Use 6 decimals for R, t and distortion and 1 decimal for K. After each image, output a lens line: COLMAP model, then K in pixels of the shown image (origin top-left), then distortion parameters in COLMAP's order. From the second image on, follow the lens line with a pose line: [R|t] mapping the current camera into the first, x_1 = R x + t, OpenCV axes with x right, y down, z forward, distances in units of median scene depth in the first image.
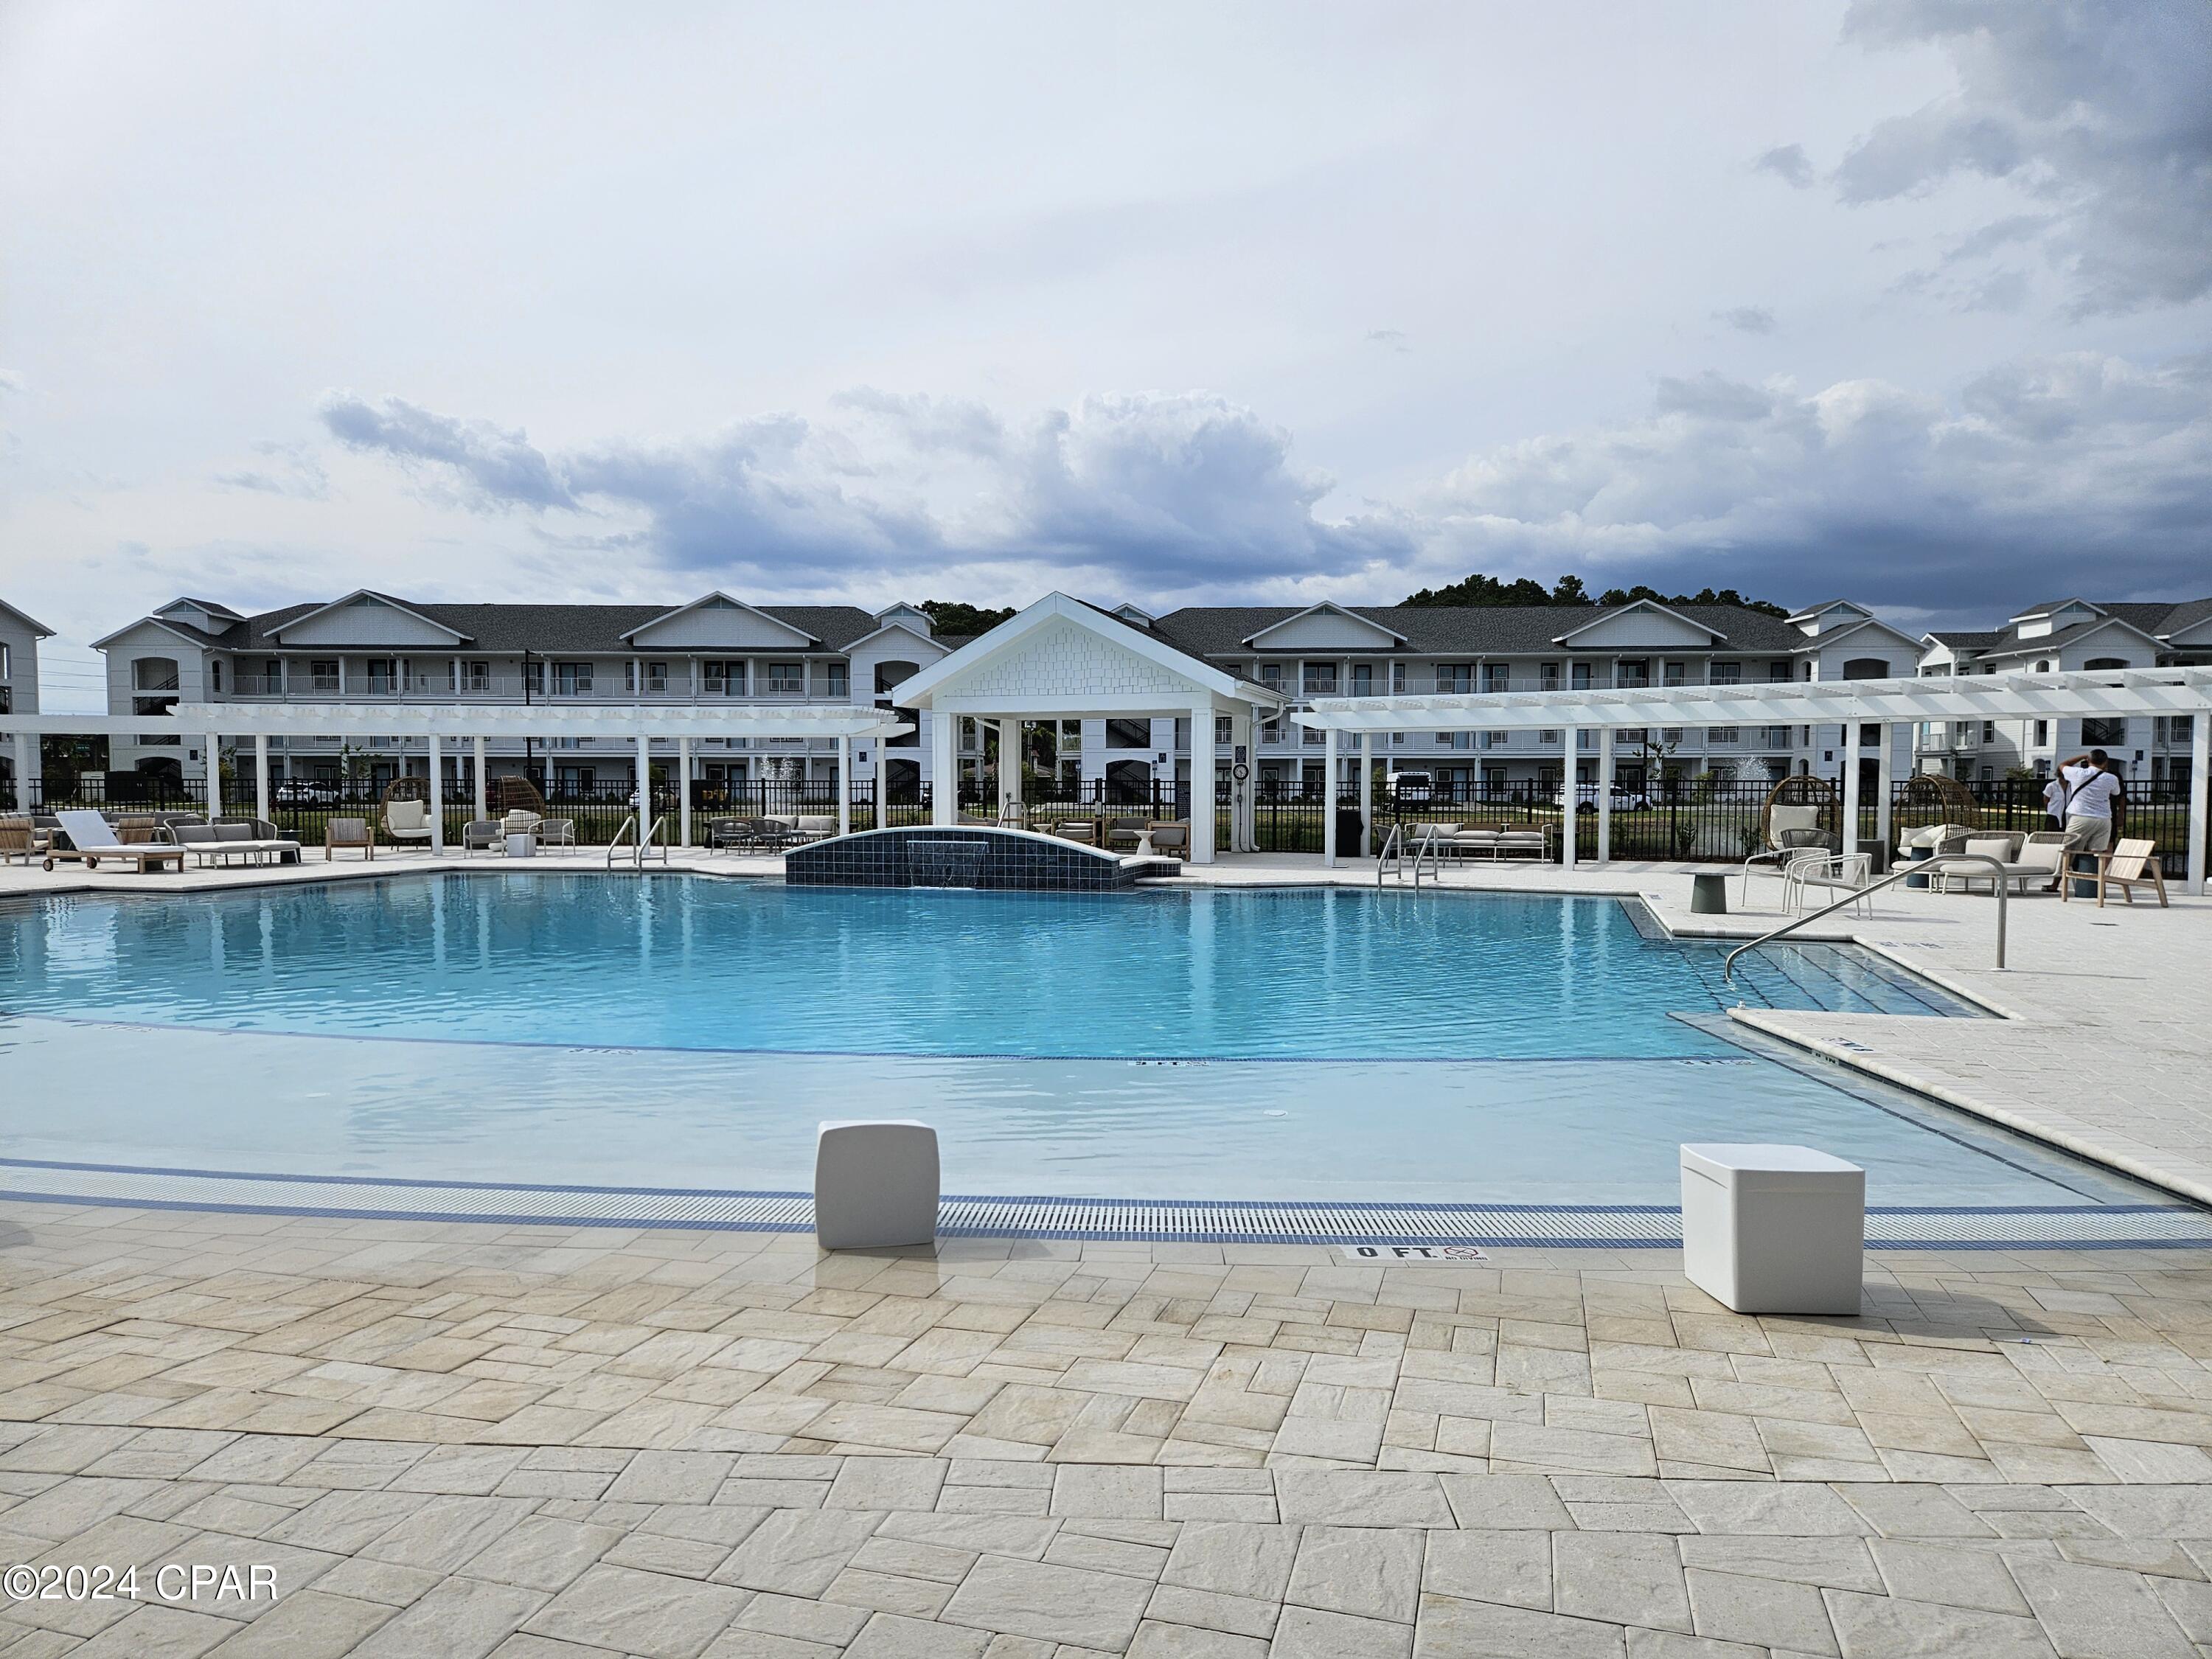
lens RADIAL K [[1437.8, 0, 1106.0], [0, 1437.8, 829.5], [0, 0, 1]] dist [0.006510, -0.000607]
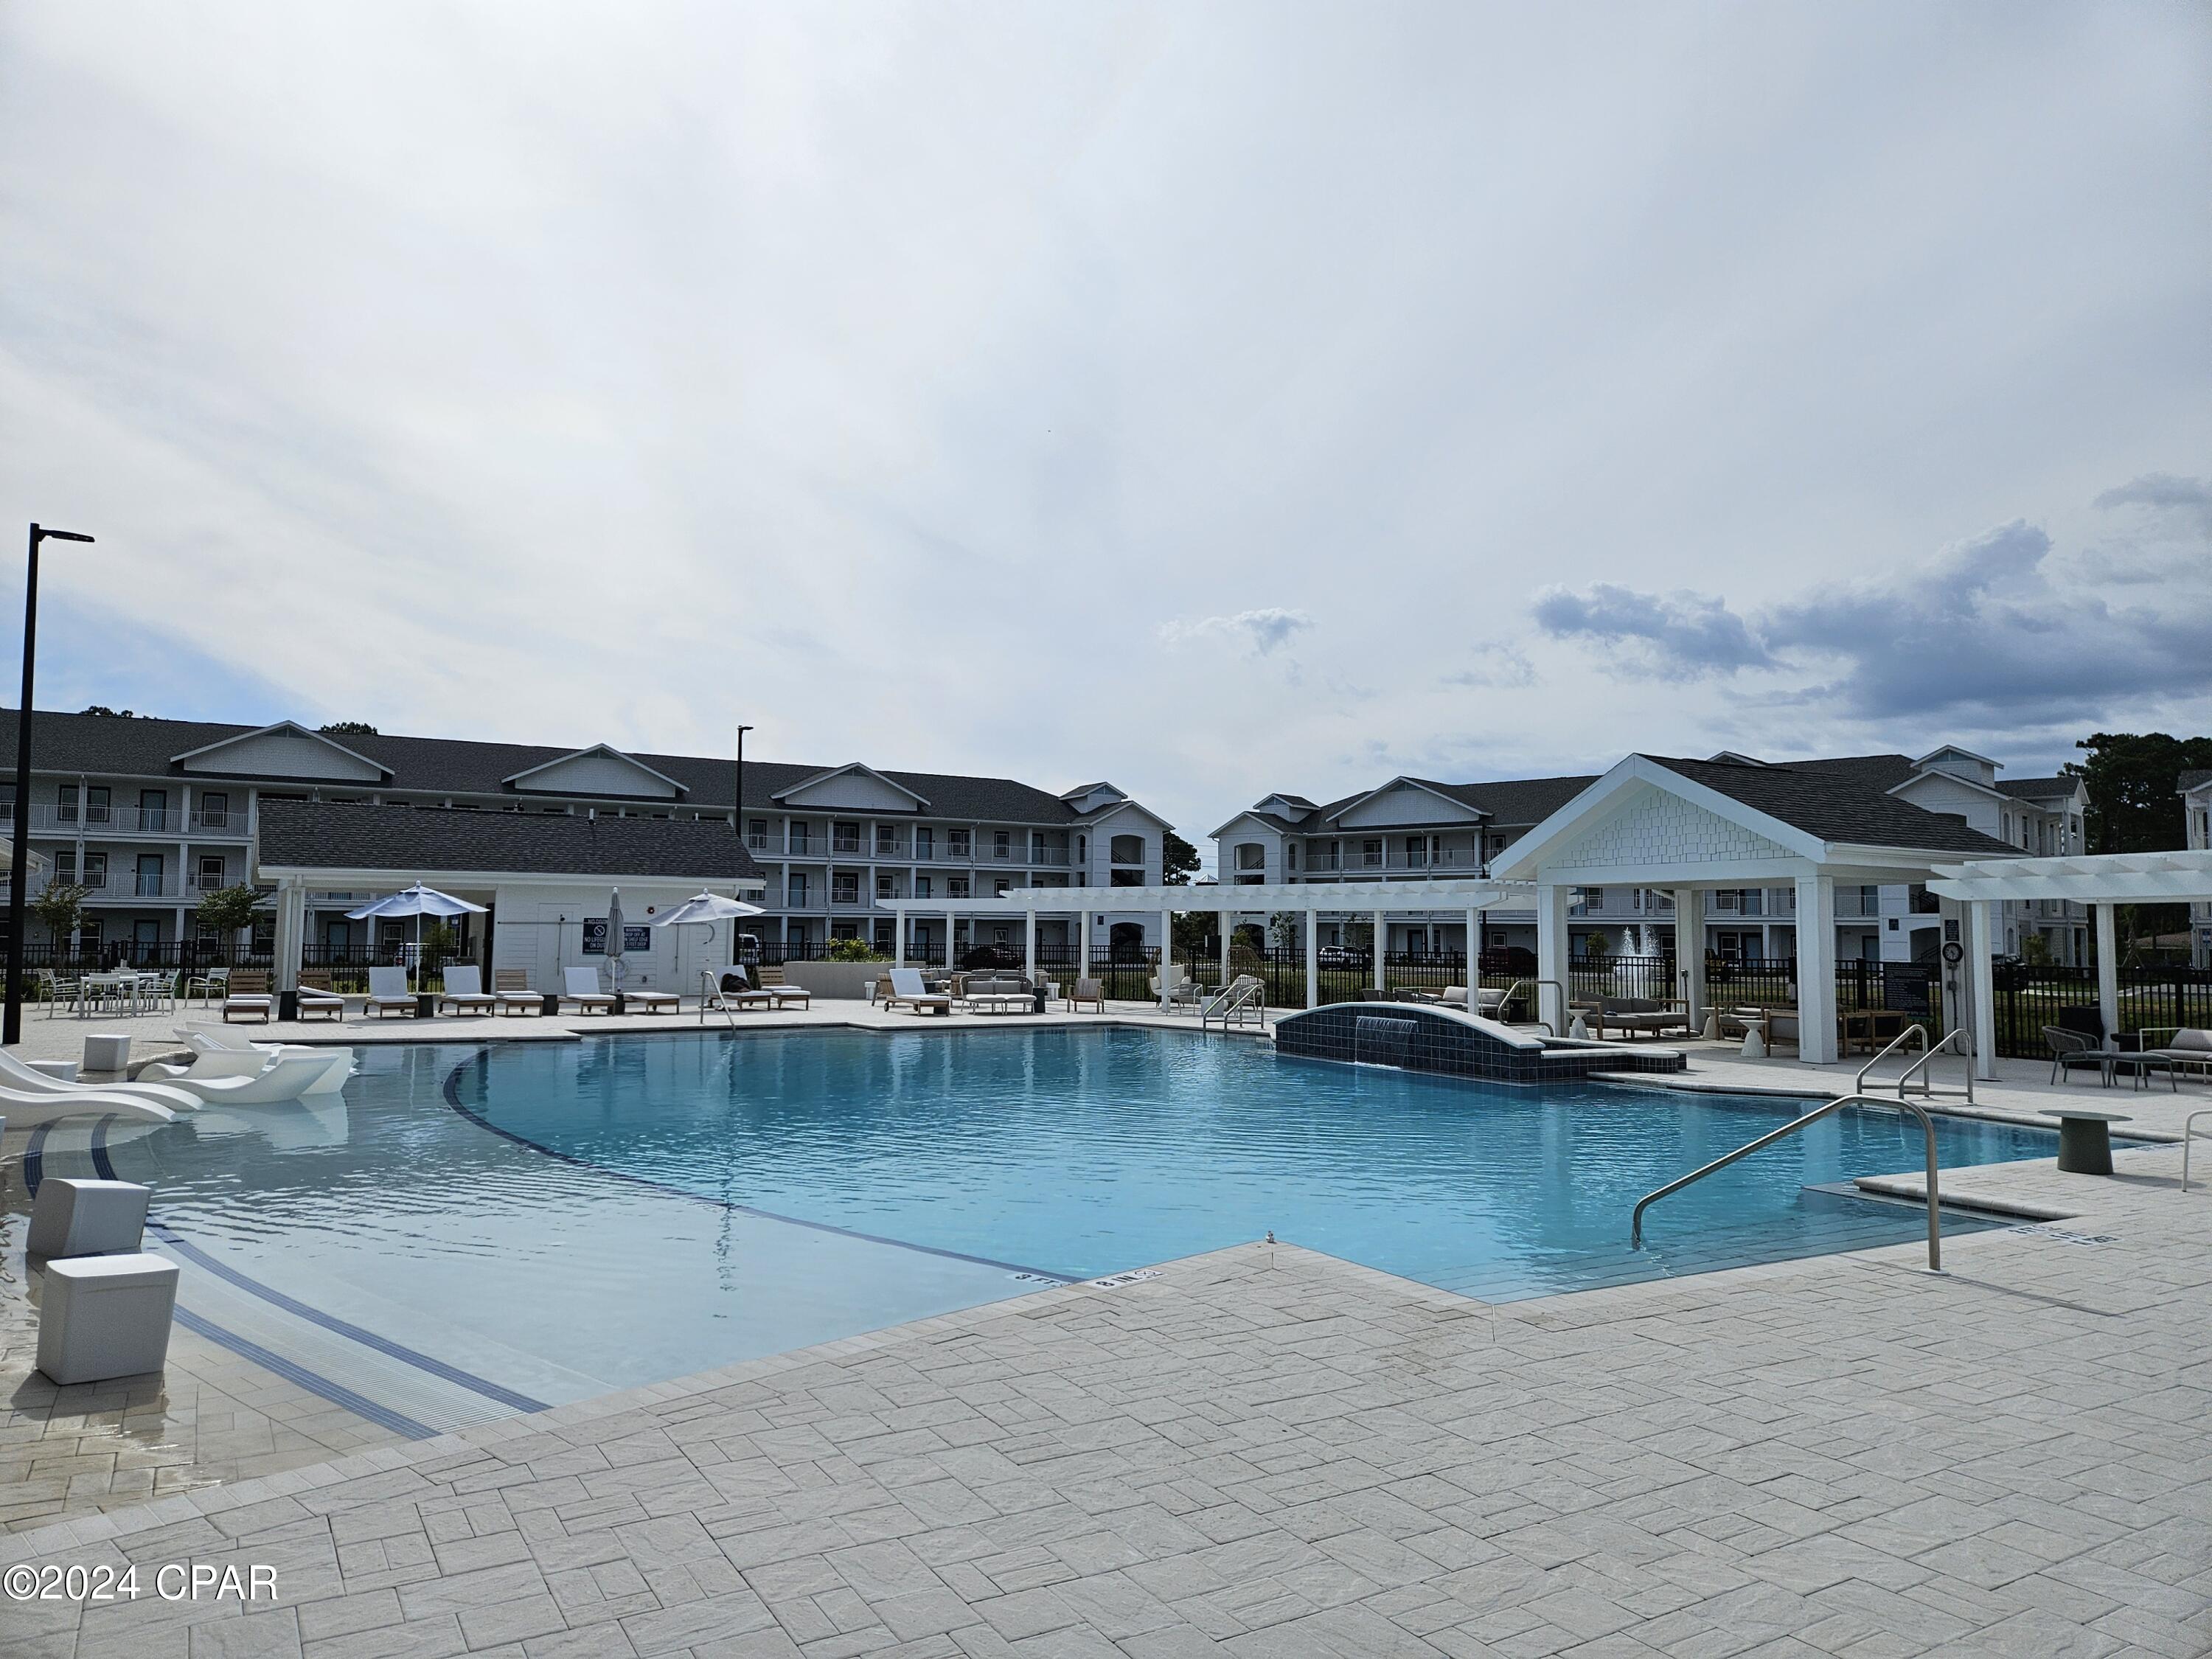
lens RADIAL K [[1461.9, 0, 1106.0], [0, 1461.9, 829.5], [0, 0, 1]] dist [0.001025, -0.002030]
pose [[0.703769, -0.044407, -0.709040, 0.128824], [-0.035656, 0.994579, -0.097680, -0.004446], [0.709534, 0.094026, 0.698370, 0.037304]]
